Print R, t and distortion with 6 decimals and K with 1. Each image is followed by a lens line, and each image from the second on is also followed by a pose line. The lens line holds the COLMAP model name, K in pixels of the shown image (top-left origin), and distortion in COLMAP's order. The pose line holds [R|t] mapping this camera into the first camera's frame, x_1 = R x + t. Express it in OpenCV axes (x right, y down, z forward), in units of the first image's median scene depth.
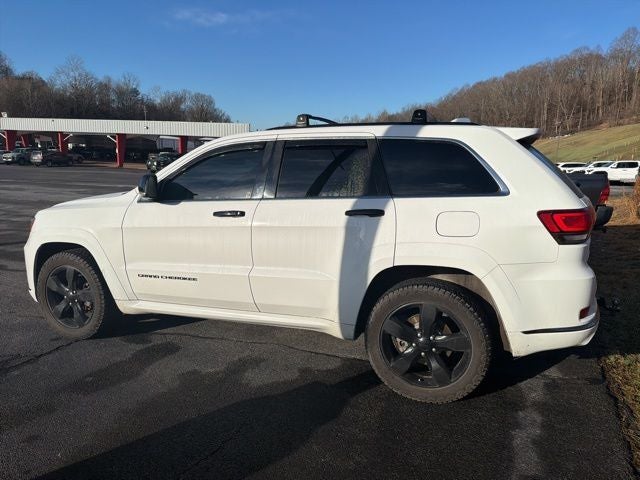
lens RADIAL K [[451.4, 0, 315.1], [0, 451.4, 237.3], [0, 0, 1]] dist [0.026462, -0.033879]
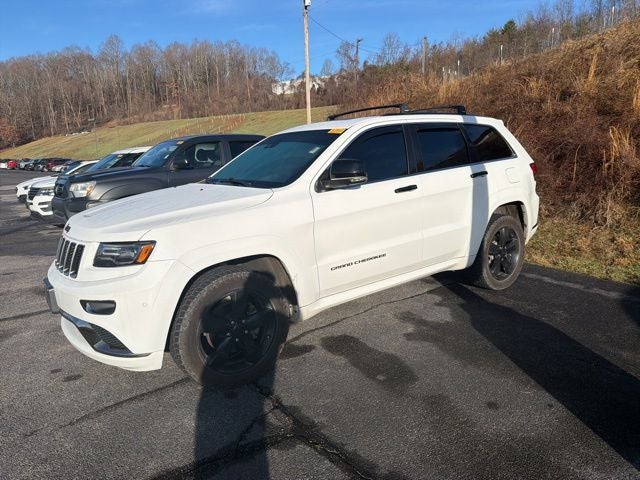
lens RADIAL K [[451.4, 0, 317.9], [0, 451.4, 237.4], [0, 0, 1]] dist [0.026462, -0.033879]
pose [[0.547869, -0.184749, 0.815909, -1.282861], [0.180039, 0.978494, 0.100671, -0.087453], [-0.816961, 0.091741, 0.569349, 0.552373]]
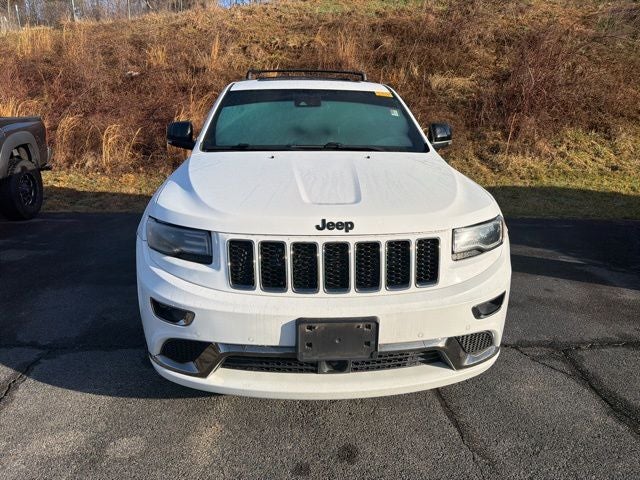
lens RADIAL K [[451.4, 0, 320.3], [0, 451.4, 236.3], [0, 0, 1]] dist [0.026462, -0.033879]
pose [[-0.417569, -0.250164, 0.873530, -1.293143], [0.130733, 0.934811, 0.330207, -0.291086], [-0.899192, 0.252083, -0.357643, 1.780211]]
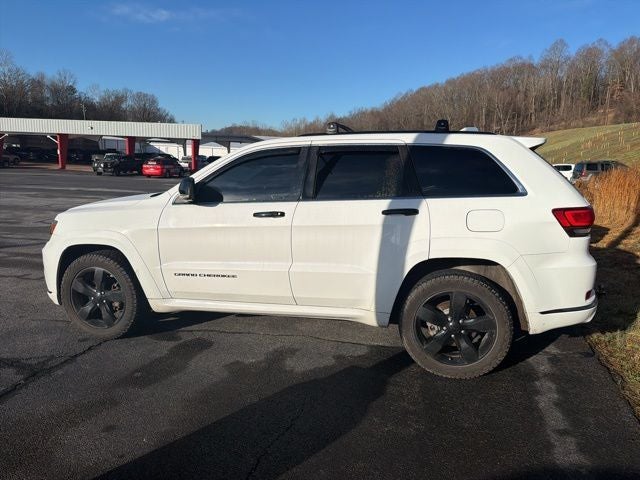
lens RADIAL K [[451.4, 0, 315.1], [0, 451.4, 241.9], [0, 0, 1]] dist [0.026462, -0.033879]
pose [[0.993496, -0.016110, 0.112725, -0.207031], [0.015562, 0.999862, 0.005739, 0.009215], [-0.112802, -0.003947, 0.993610, -0.079812]]
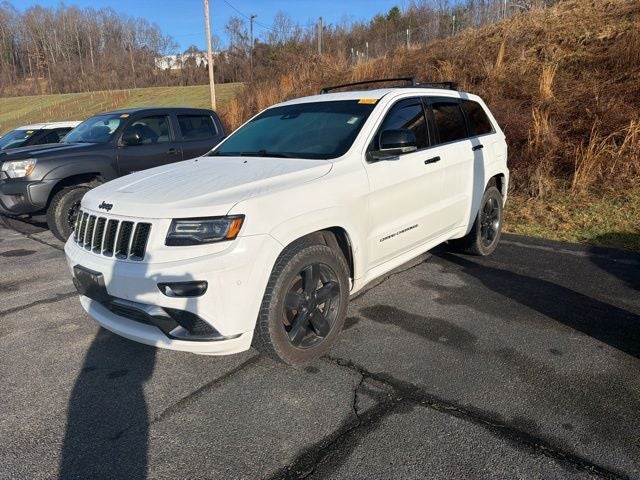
lens RADIAL K [[451.4, 0, 318.3], [0, 451.4, 243.6], [0, 0, 1]] dist [0.026462, -0.033879]
pose [[0.339072, -0.248107, 0.907454, -1.434349], [0.187444, 0.963073, 0.193275, -0.127321], [-0.921897, 0.104563, 0.373057, 0.867326]]
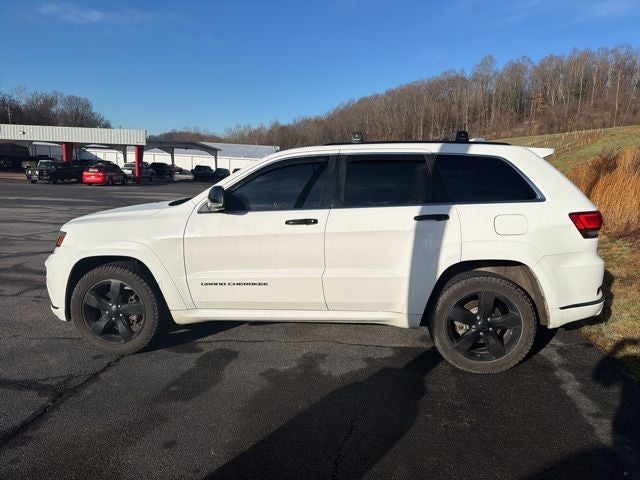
lens RADIAL K [[451.4, 0, 320.2], [0, 451.4, 240.5], [0, 0, 1]] dist [0.026462, -0.033879]
pose [[0.969541, -0.033502, 0.242629, -0.418490], [0.036924, 0.999272, -0.009569, 0.005255], [-0.242132, 0.018236, 0.970072, -0.065660]]
